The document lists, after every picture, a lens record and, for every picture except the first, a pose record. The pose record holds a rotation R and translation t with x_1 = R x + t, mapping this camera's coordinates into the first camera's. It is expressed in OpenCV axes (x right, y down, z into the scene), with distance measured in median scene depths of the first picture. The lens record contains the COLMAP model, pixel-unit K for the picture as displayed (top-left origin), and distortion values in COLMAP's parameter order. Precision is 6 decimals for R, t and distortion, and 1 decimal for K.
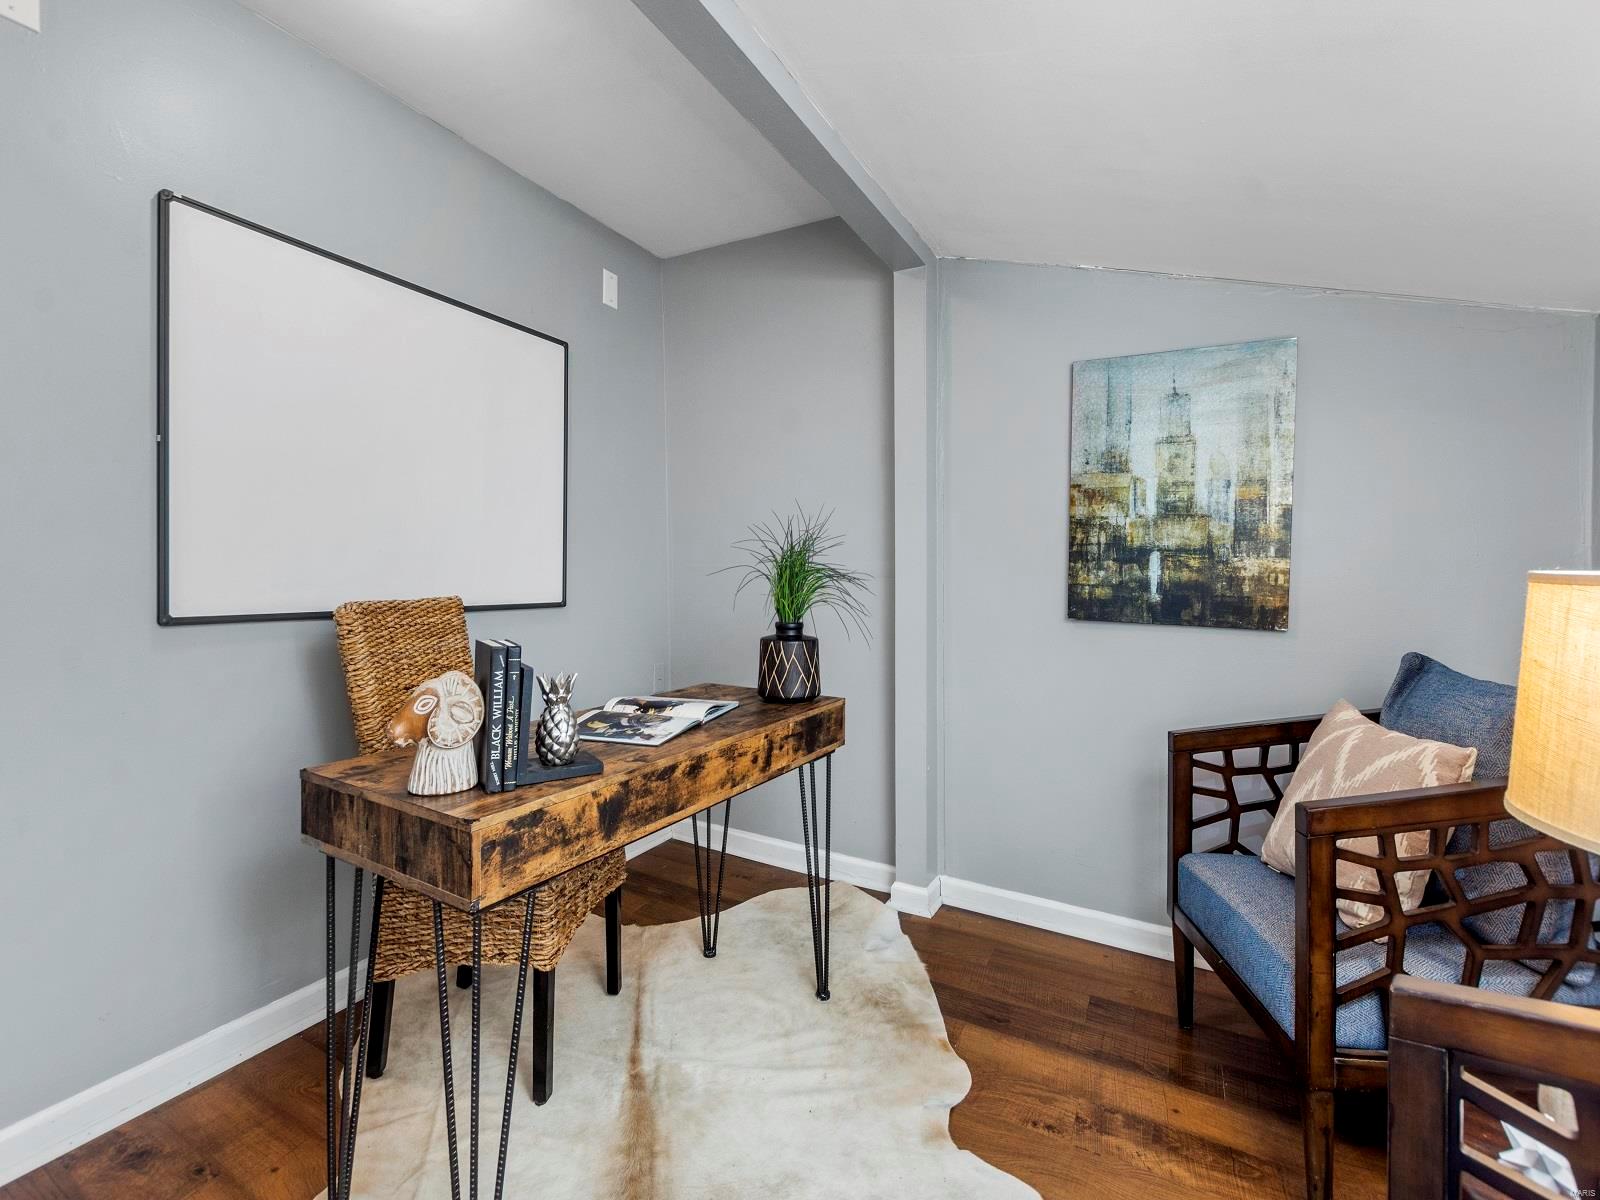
lens RADIAL K [[707.9, 0, 787.3], [0, 707.9, 574.9], [0, 0, 1]] dist [0.000989, 0.000637]
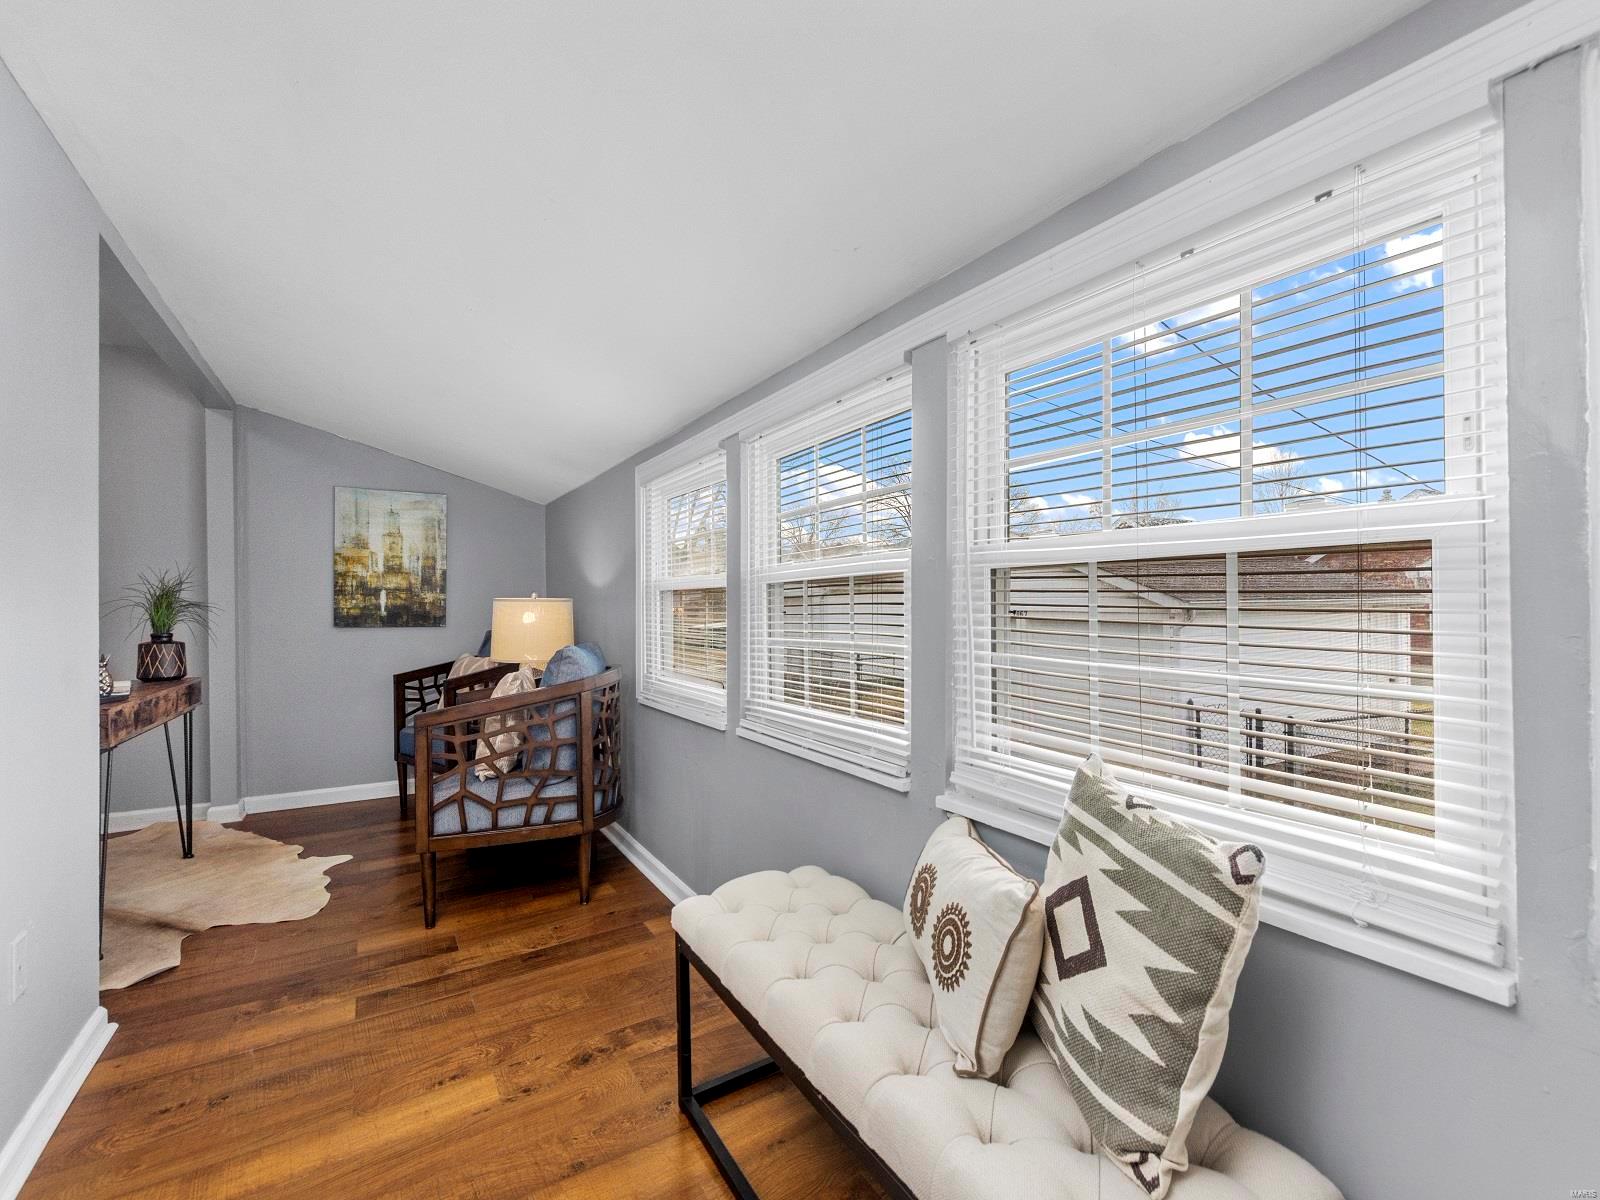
lens RADIAL K [[707.9, 0, 800.5], [0, 707.9, 604.4], [0, 0, 1]] dist [0.000989, 0.000637]
pose [[0.500164, -0.015532, 0.865791, -0.636325], [0.017129, 0.999821, 0.008042, 0.011434], [-0.865761, 0.010808, 0.500341, -1.039780]]
